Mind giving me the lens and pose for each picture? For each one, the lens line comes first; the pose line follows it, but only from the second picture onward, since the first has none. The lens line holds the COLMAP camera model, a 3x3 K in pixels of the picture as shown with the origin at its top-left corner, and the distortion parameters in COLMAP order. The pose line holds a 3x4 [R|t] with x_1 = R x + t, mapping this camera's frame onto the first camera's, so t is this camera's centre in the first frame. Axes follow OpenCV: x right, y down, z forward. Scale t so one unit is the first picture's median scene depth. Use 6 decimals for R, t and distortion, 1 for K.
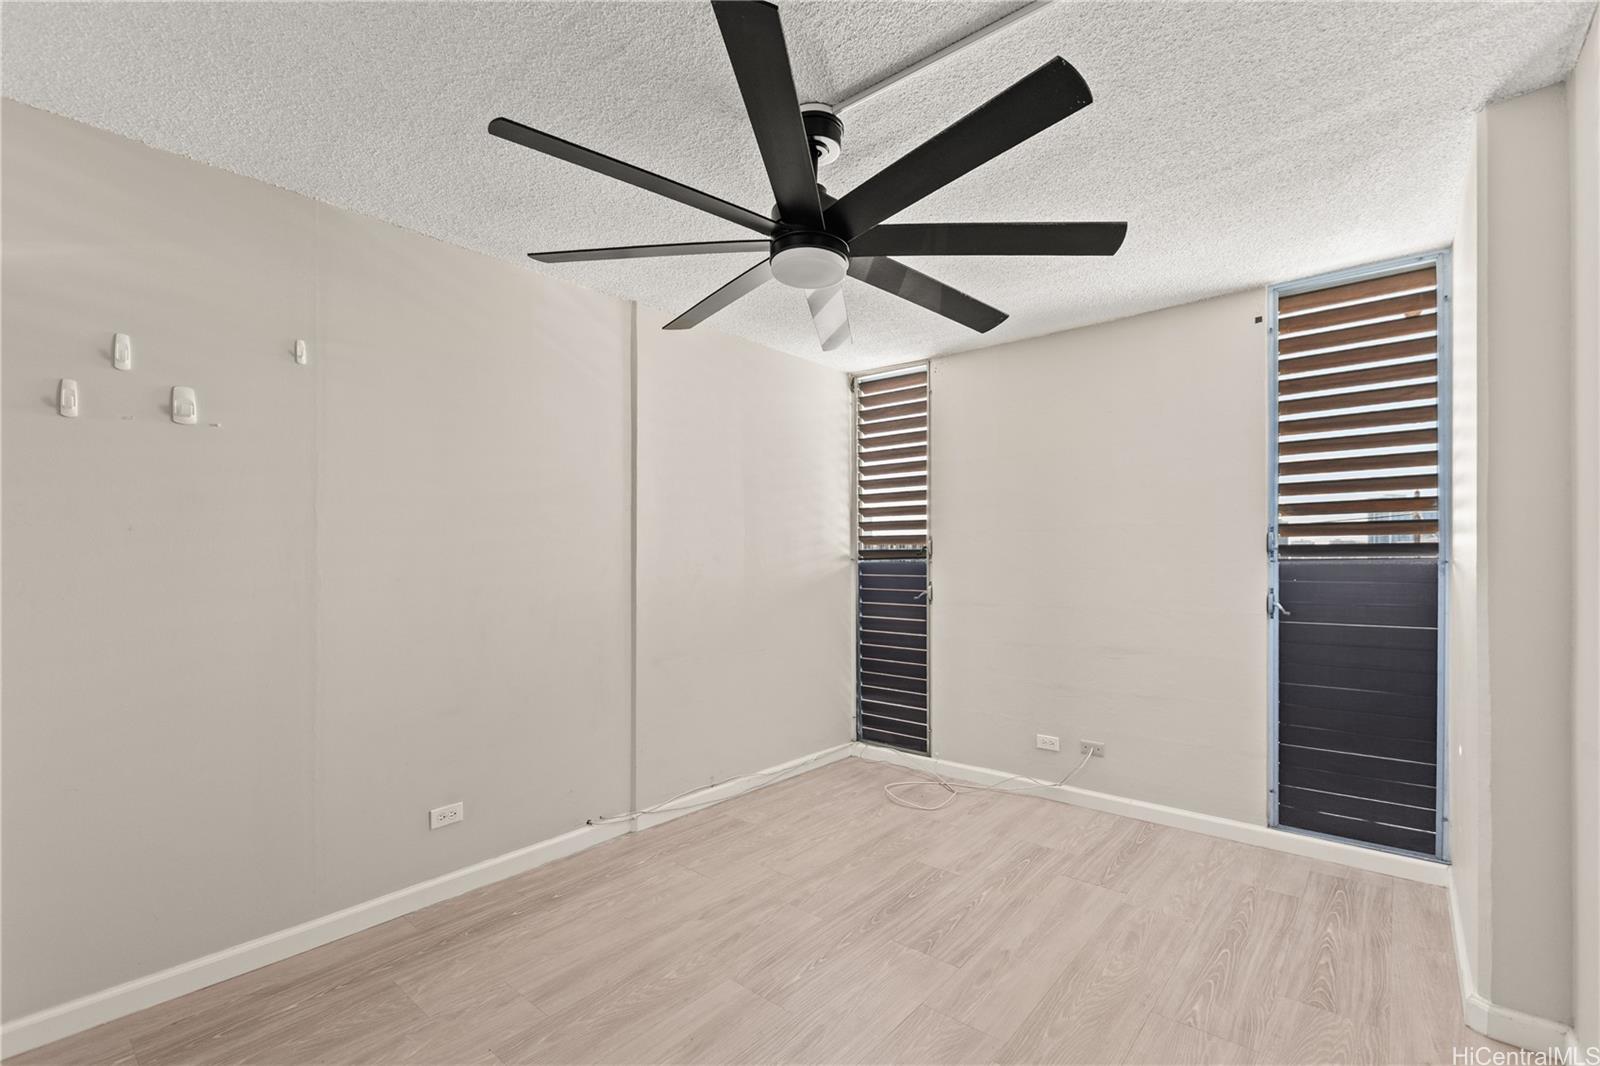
lens RADIAL K [[699.1, 0, 795.5], [0, 699.1, 544.2], [0, 0, 1]] dist [0.012190, -0.000311]
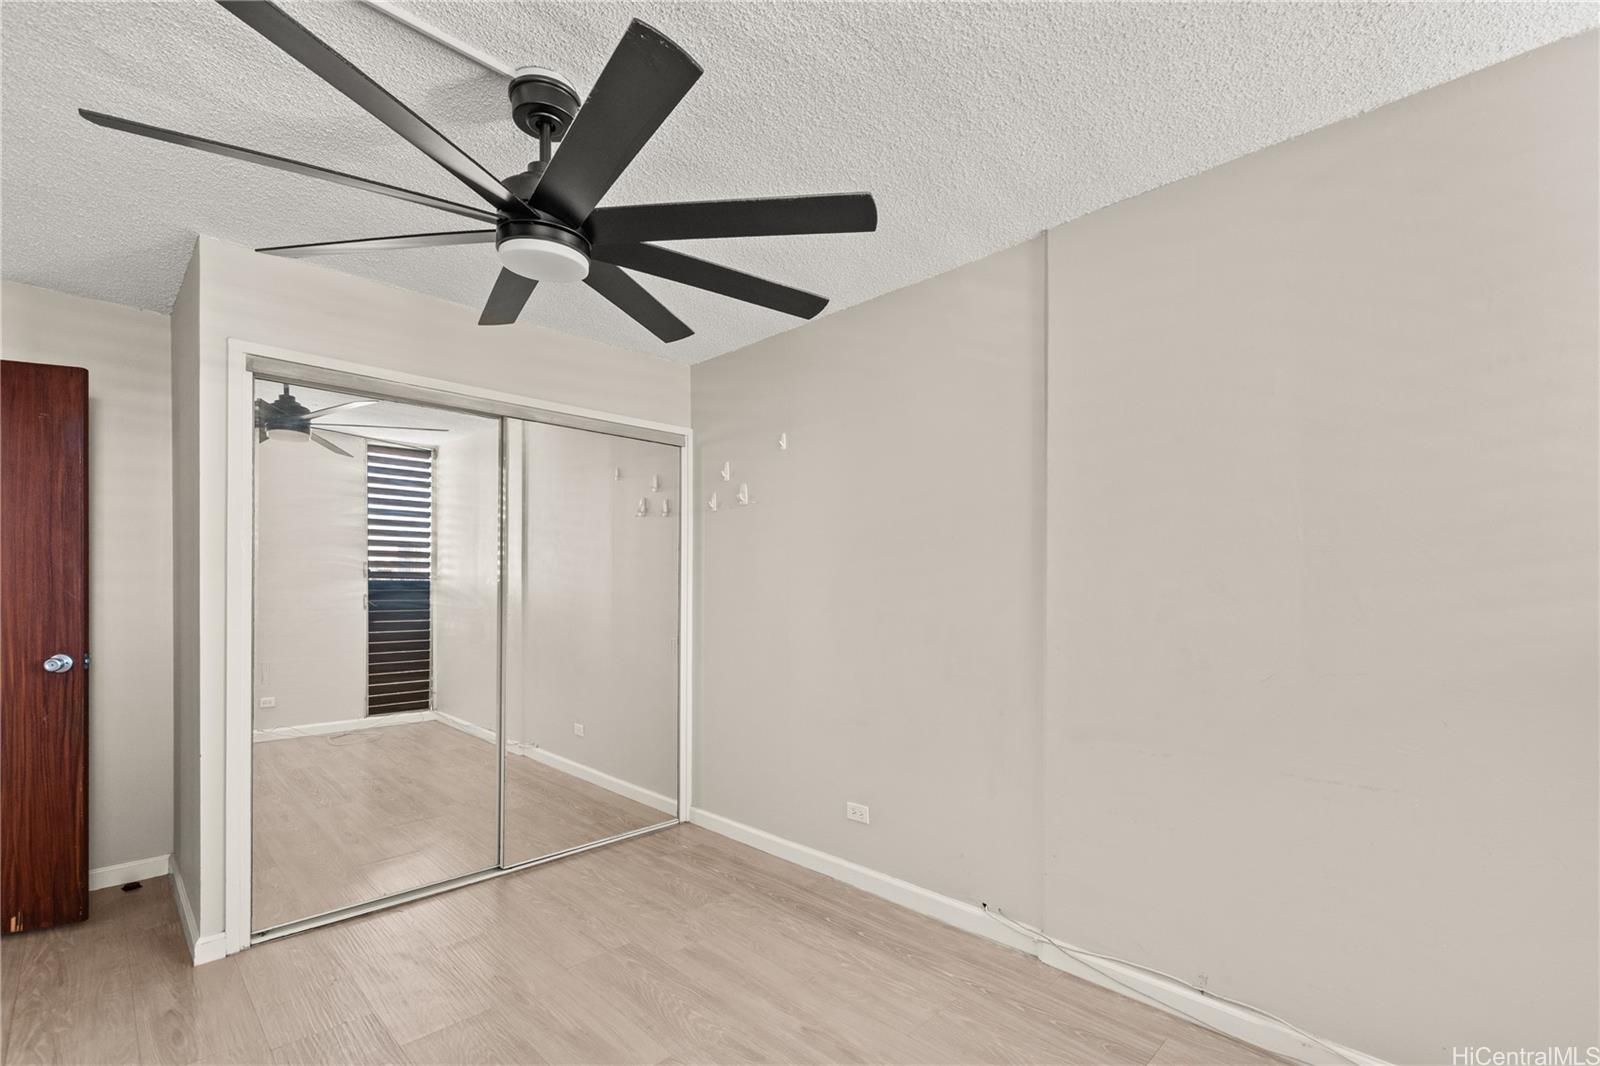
lens RADIAL K [[713.6, 0, 800.2], [0, 713.6, 566.4], [0, 0, 1]] dist [0.009060, -0.000724]
pose [[-0.071798, -0.013535, -0.997327, 0.682223], [0.027533, 0.999500, -0.015546, 0.004349], [0.997039, -0.028575, -0.071390, 1.027378]]
